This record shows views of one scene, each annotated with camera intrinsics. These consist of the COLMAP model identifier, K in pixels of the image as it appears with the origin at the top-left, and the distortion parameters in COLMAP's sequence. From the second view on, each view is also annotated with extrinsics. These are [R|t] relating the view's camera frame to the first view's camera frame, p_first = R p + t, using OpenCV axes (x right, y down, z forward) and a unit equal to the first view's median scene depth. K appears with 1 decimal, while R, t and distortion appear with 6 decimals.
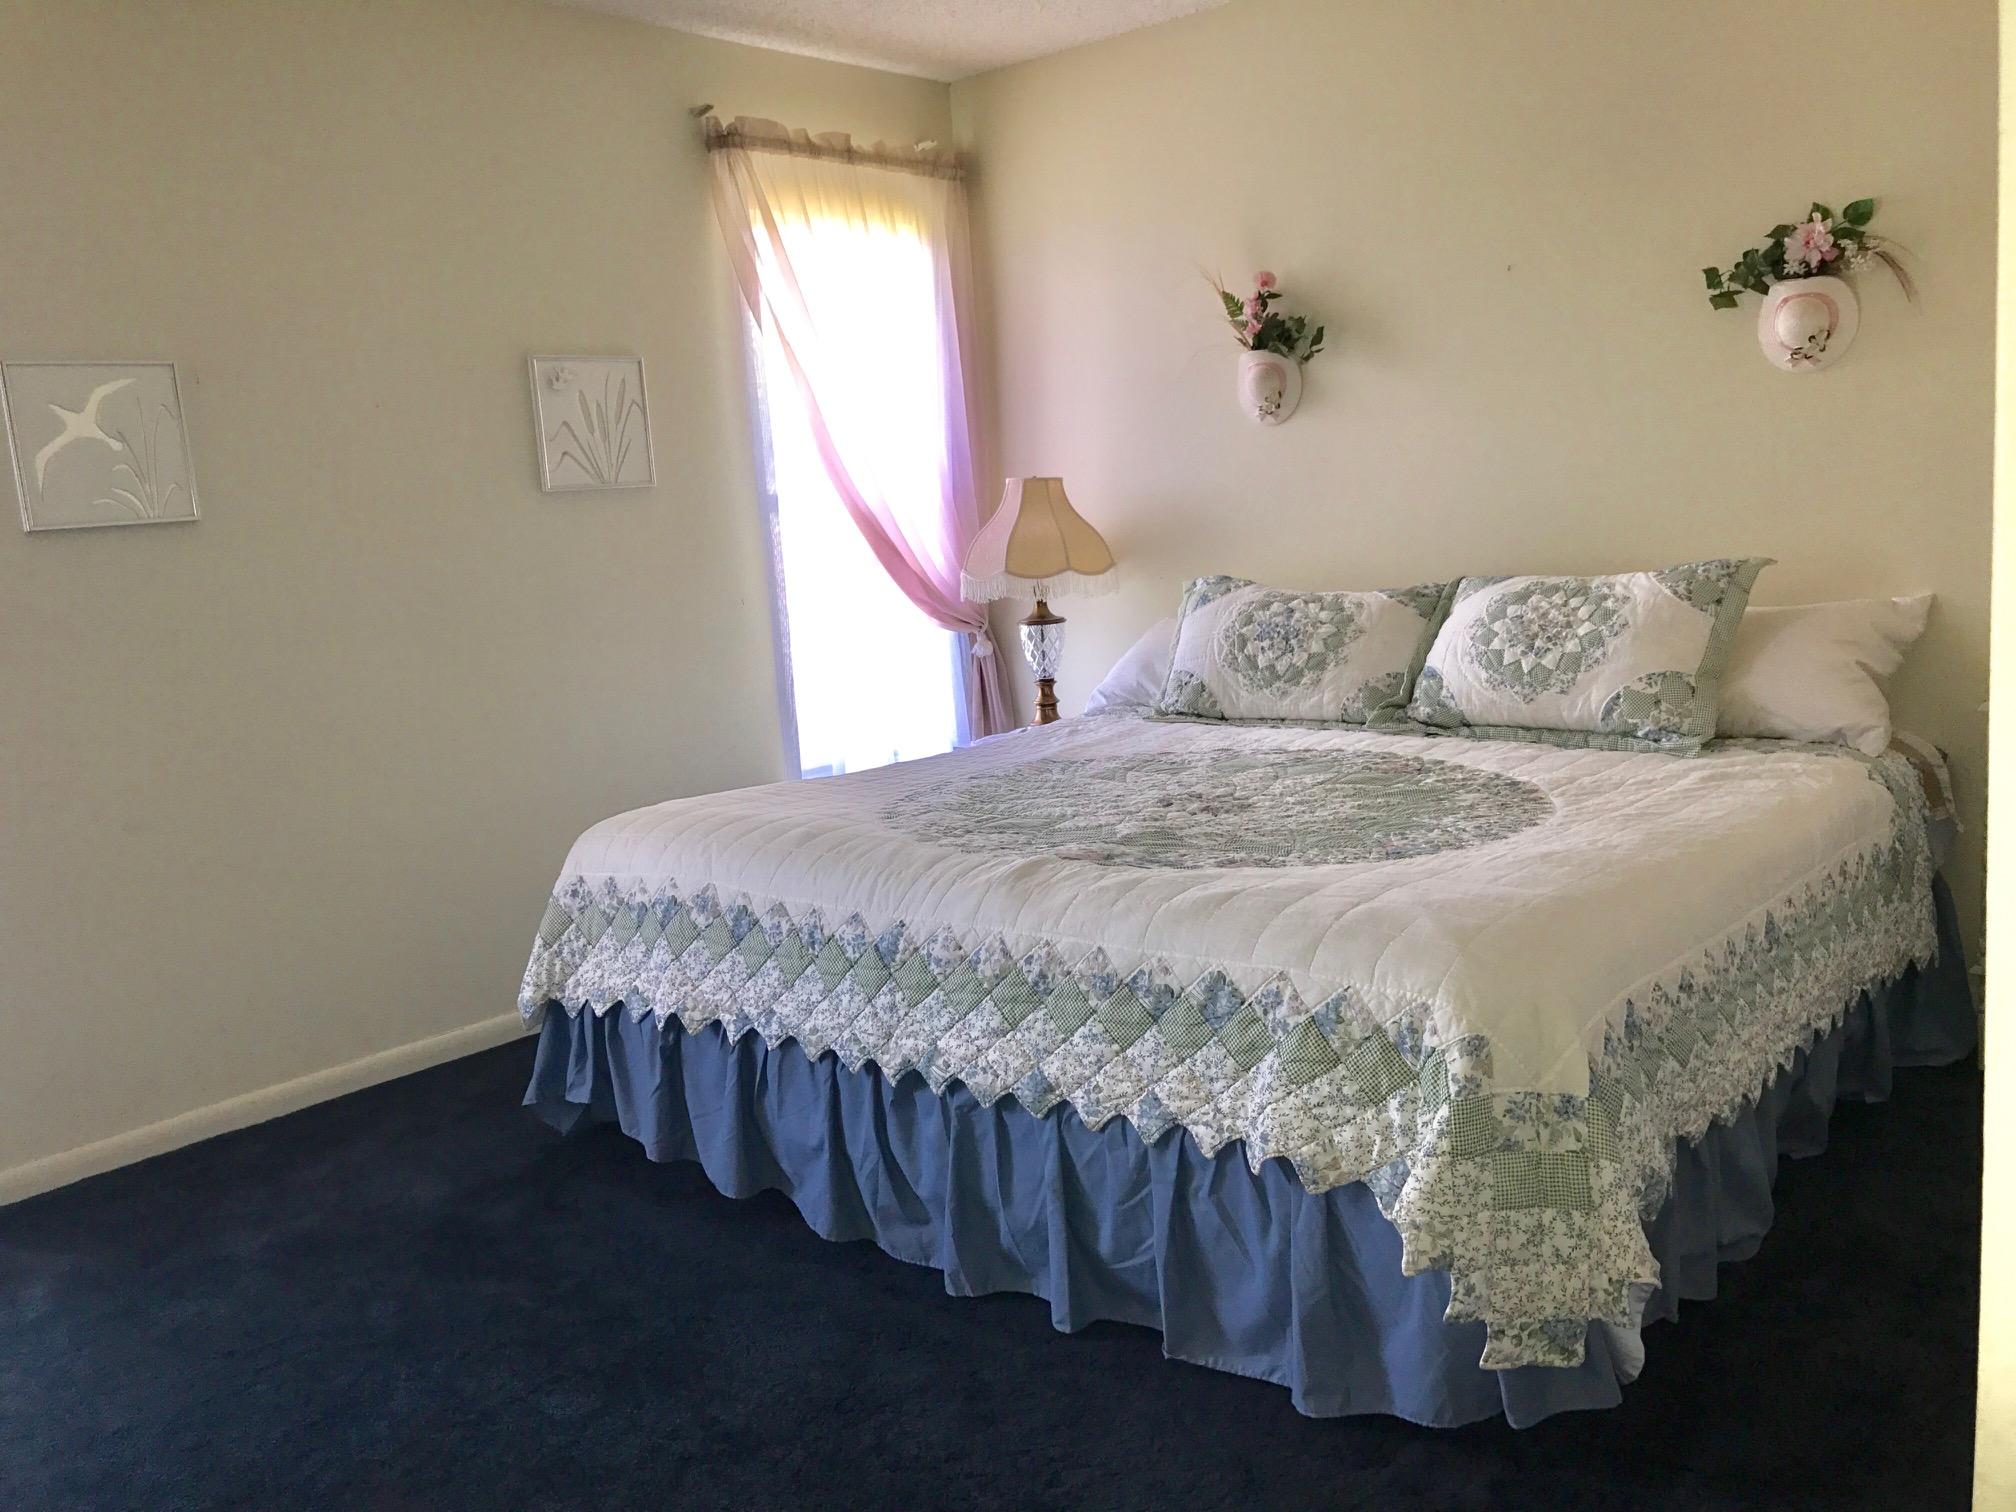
lens RADIAL K [[1677.0, 0, 1005.1], [0, 1677.0, 752.2], [0, 0, 1]] dist [0.054256, -0.072989]
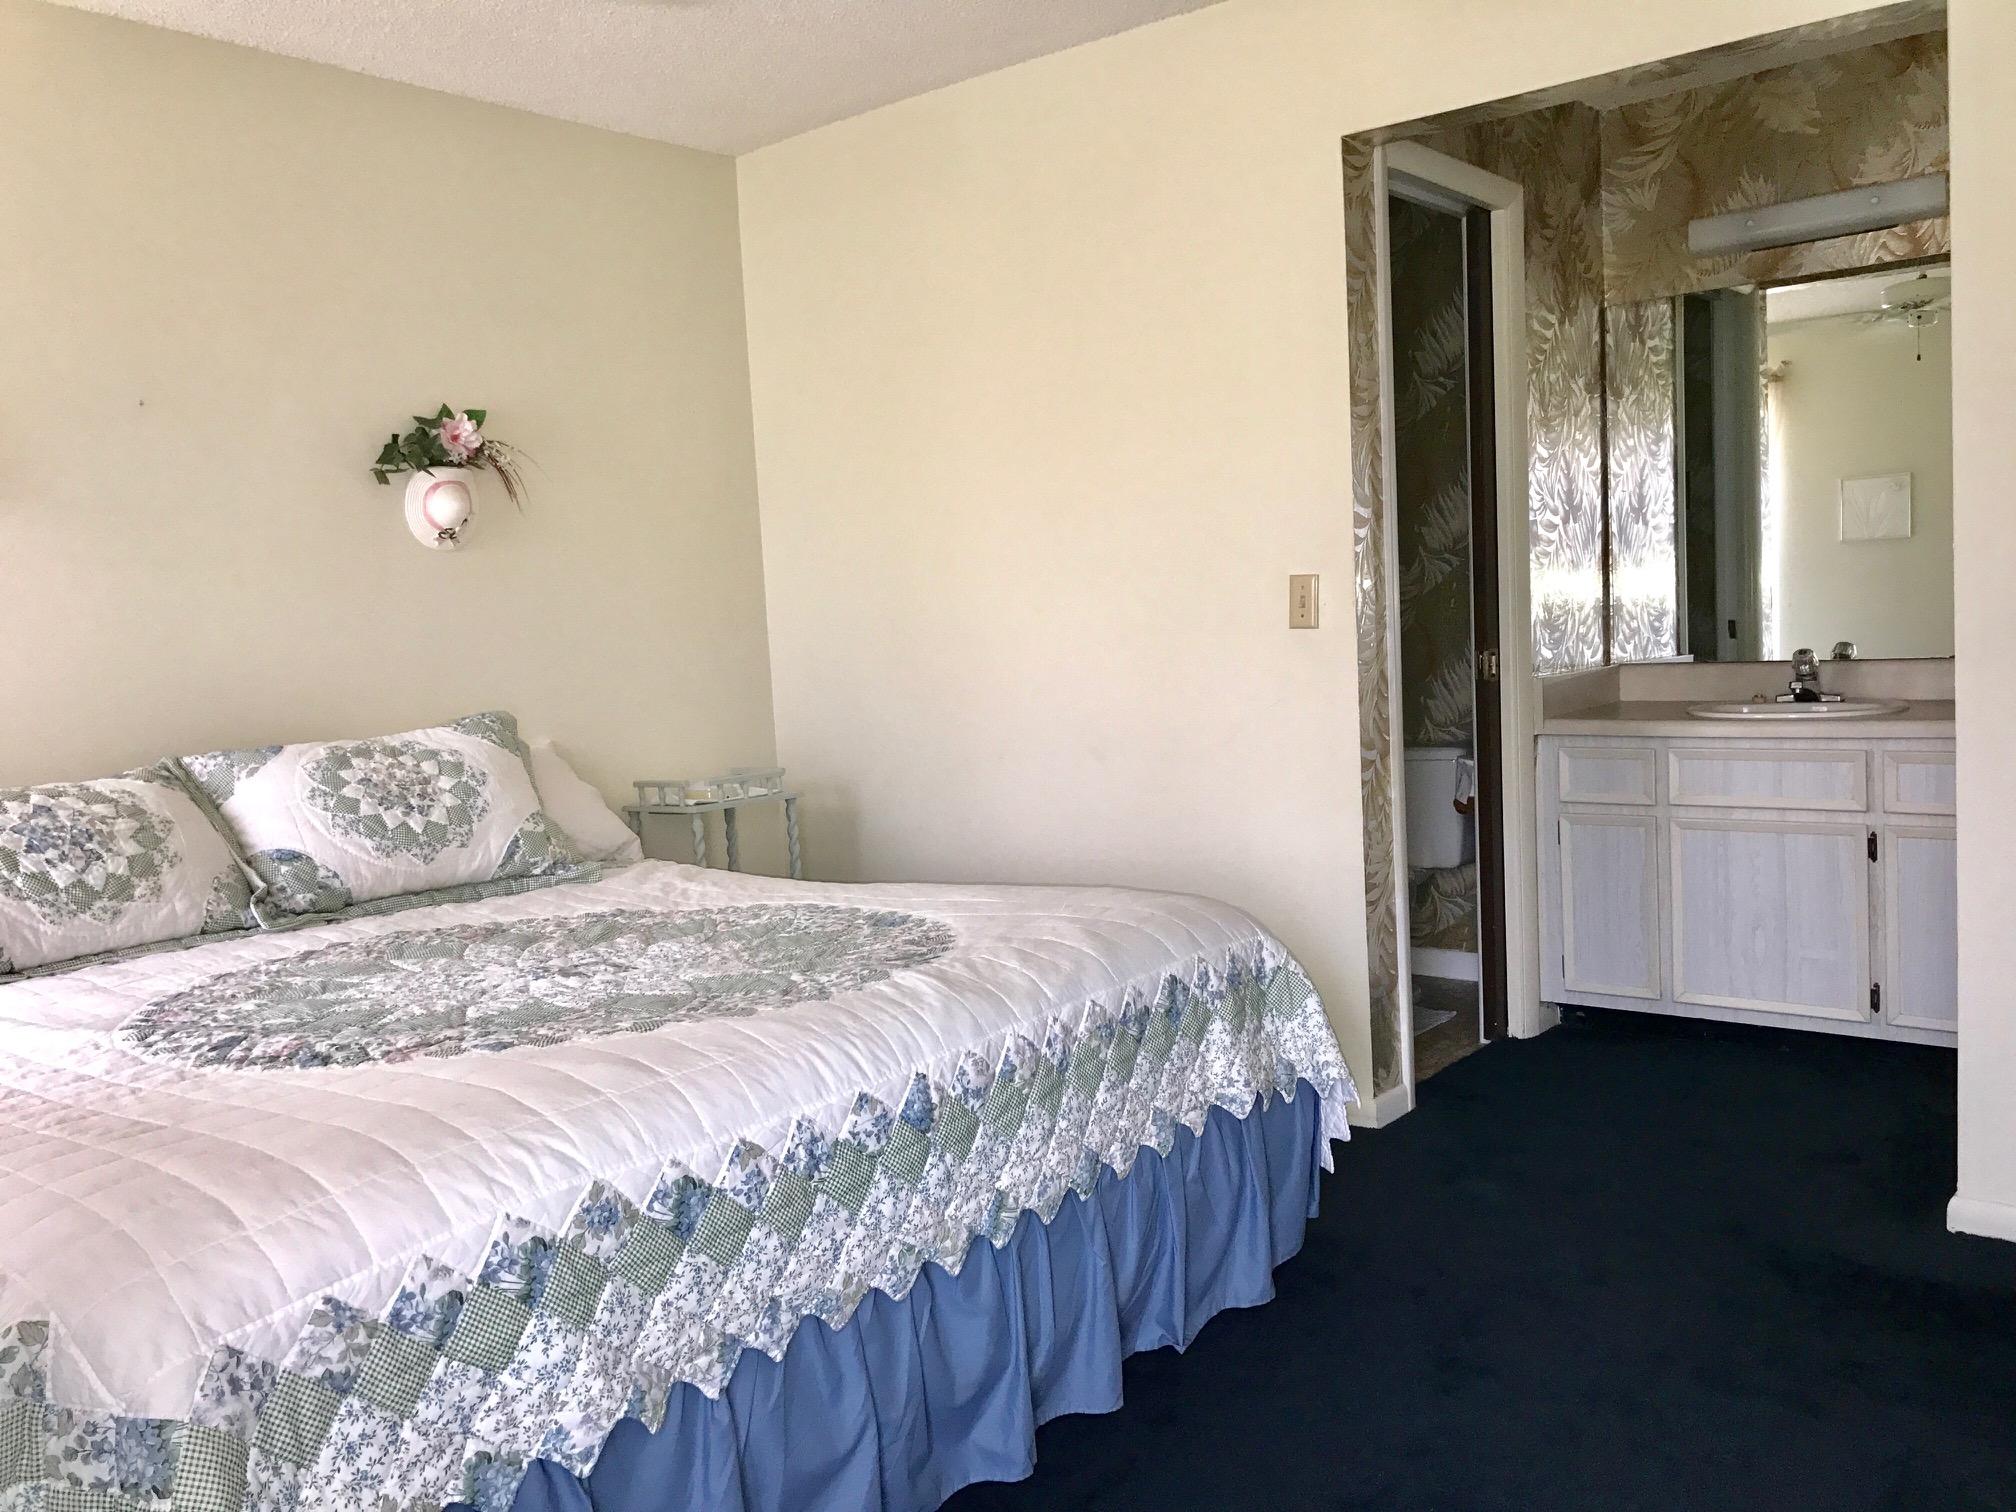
lens RADIAL K [[1677.0, 0, 1020.0], [0, 1677.0, 751.7], [0, 0, 1]] dist [0.054256, -0.072989]
pose [[-0.042196, -0.015783, 0.998985, -0.667876], [0.207695, 0.977894, 0.024223, -0.046209], [-0.977283, 0.208506, -0.037985, 0.725753]]
